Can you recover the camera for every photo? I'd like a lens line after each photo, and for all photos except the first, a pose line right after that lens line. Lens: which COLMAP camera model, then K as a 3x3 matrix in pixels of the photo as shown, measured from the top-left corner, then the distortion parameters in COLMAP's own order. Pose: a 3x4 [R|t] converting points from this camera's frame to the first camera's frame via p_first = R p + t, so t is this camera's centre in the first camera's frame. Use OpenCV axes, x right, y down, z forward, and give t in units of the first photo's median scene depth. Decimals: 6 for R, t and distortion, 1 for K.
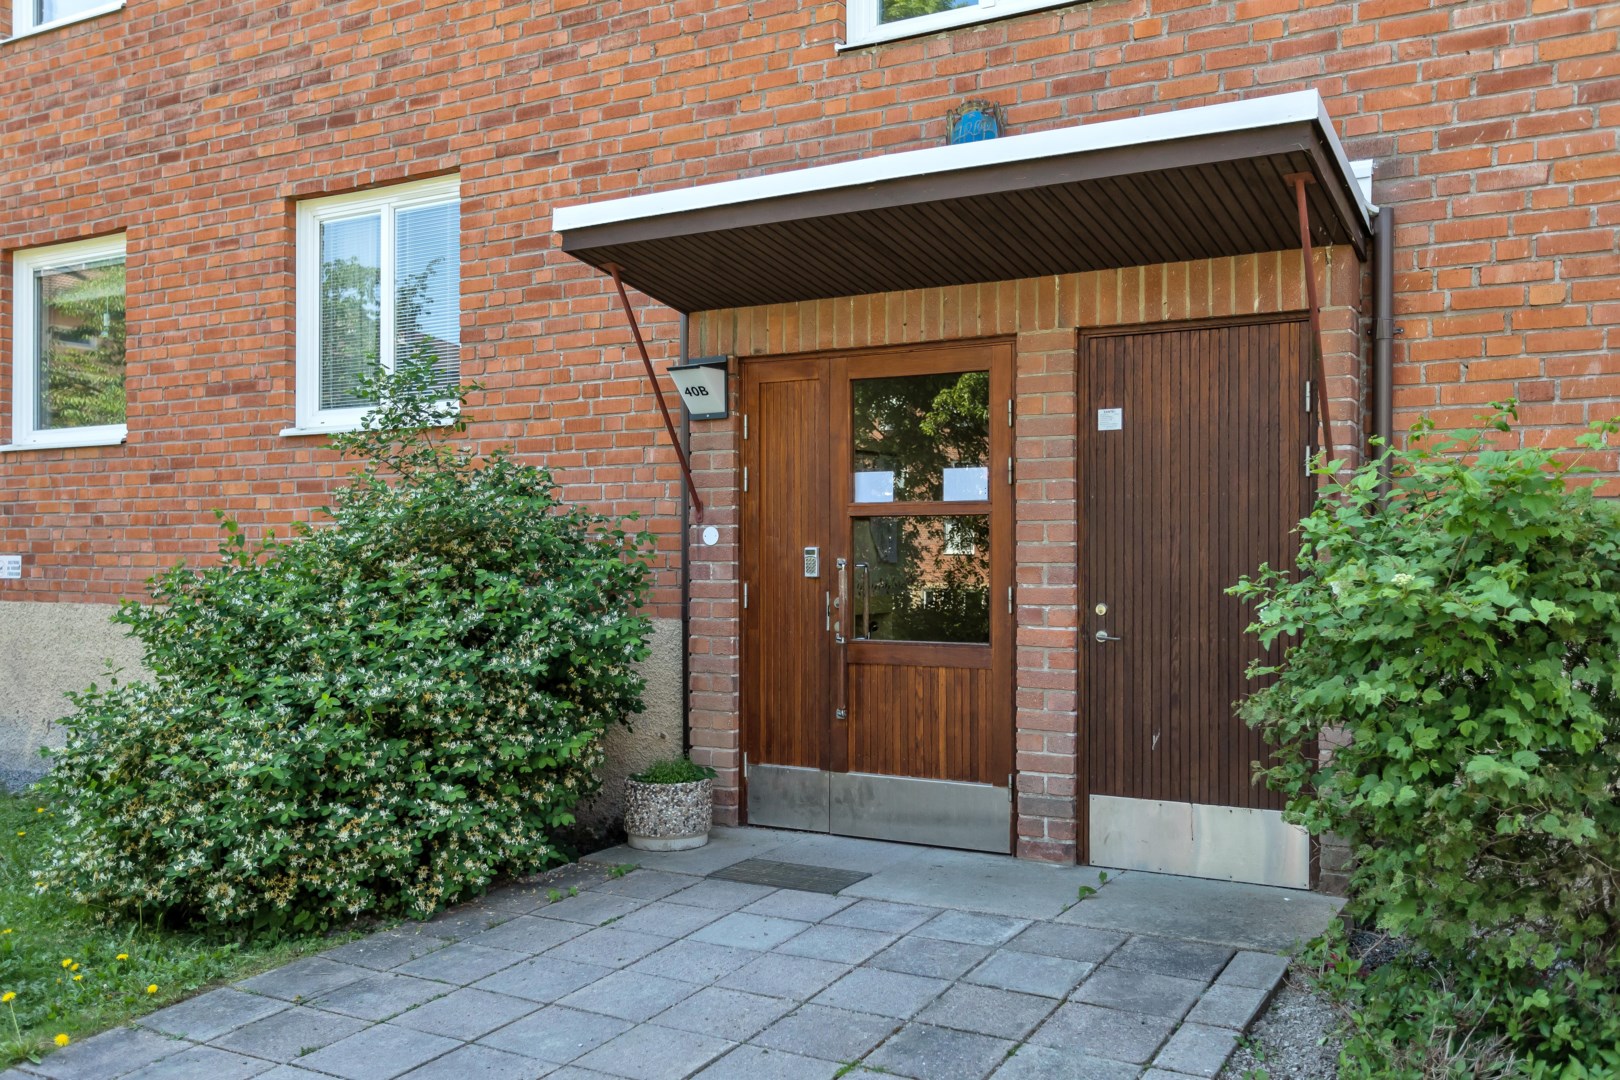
lens RADIAL K [[1407.1, 0, 818.4], [0, 1407.1, 541.1], [0, 0, 1]] dist [0.007521, -0.005833]
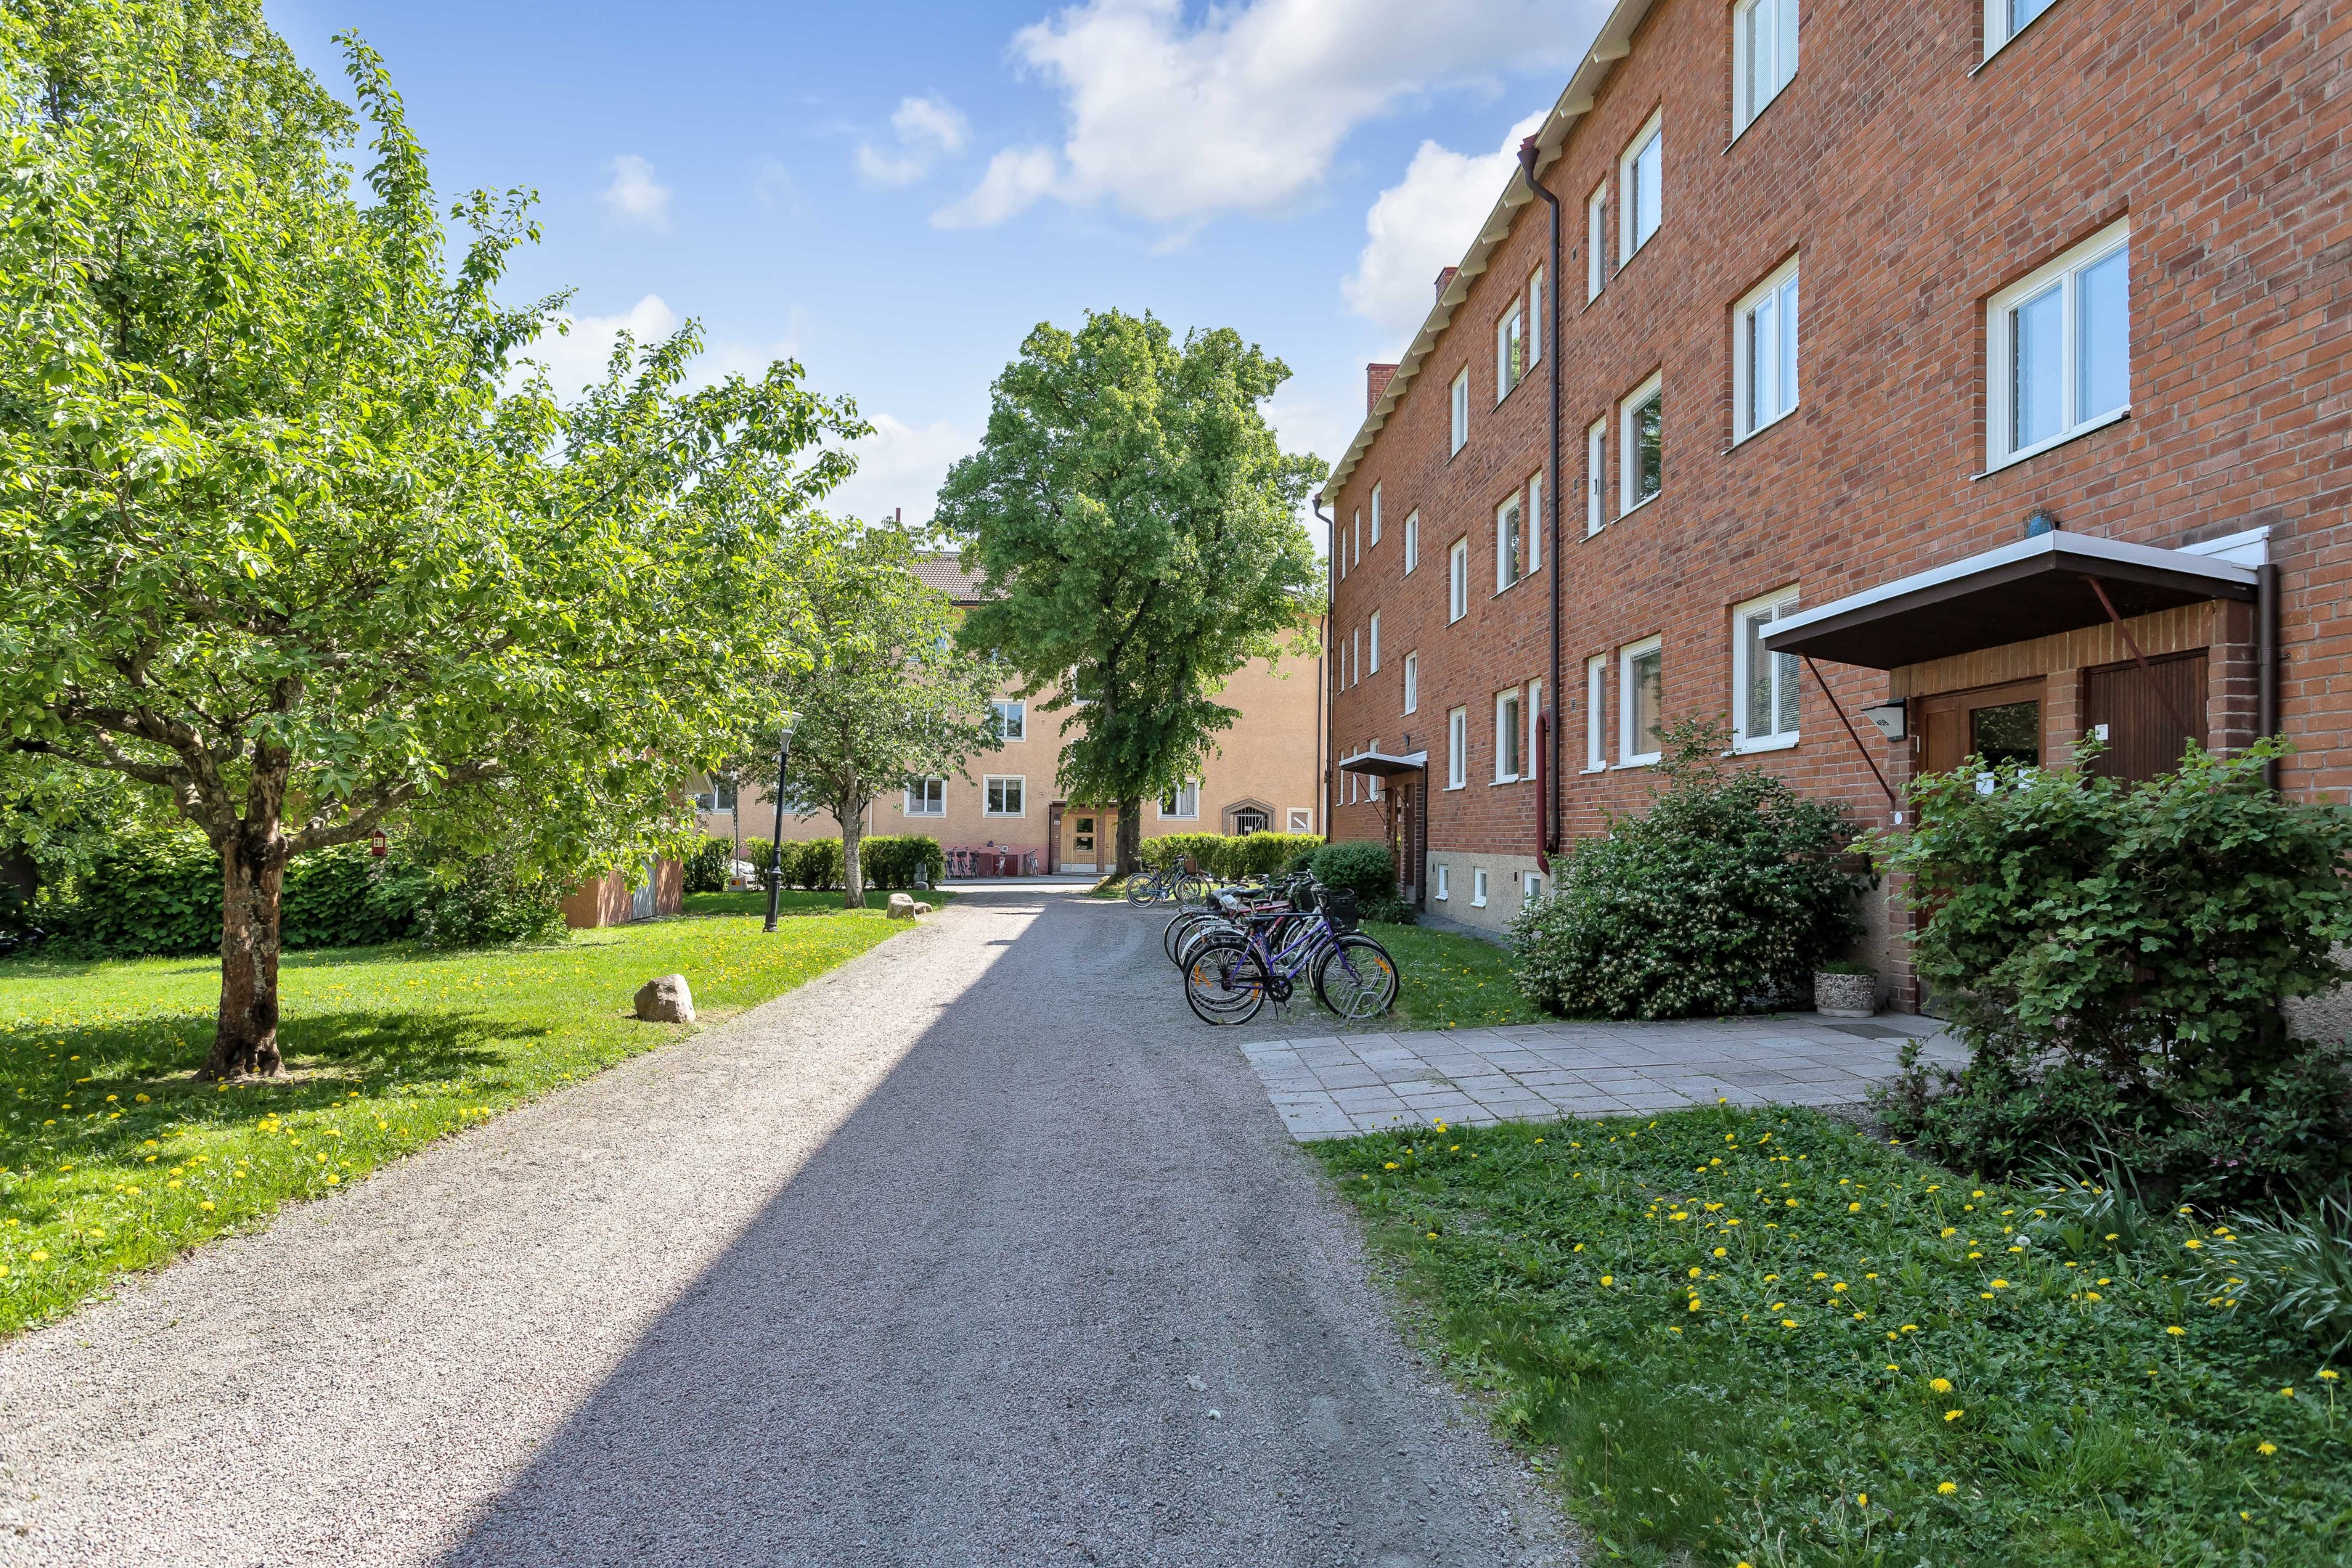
lens RADIAL K [[1390.5, 0, 1200.0], [0, 1390.5, 806.8], [0, 0, 1]] dist [-0.004909, 0.005852]
pose [[0.549417, -0.014212, -0.835427, 0.750422], [0.000273, 0.999858, -0.016830, 0.007939], [0.835548, 0.009019, 0.549343, -0.428623]]
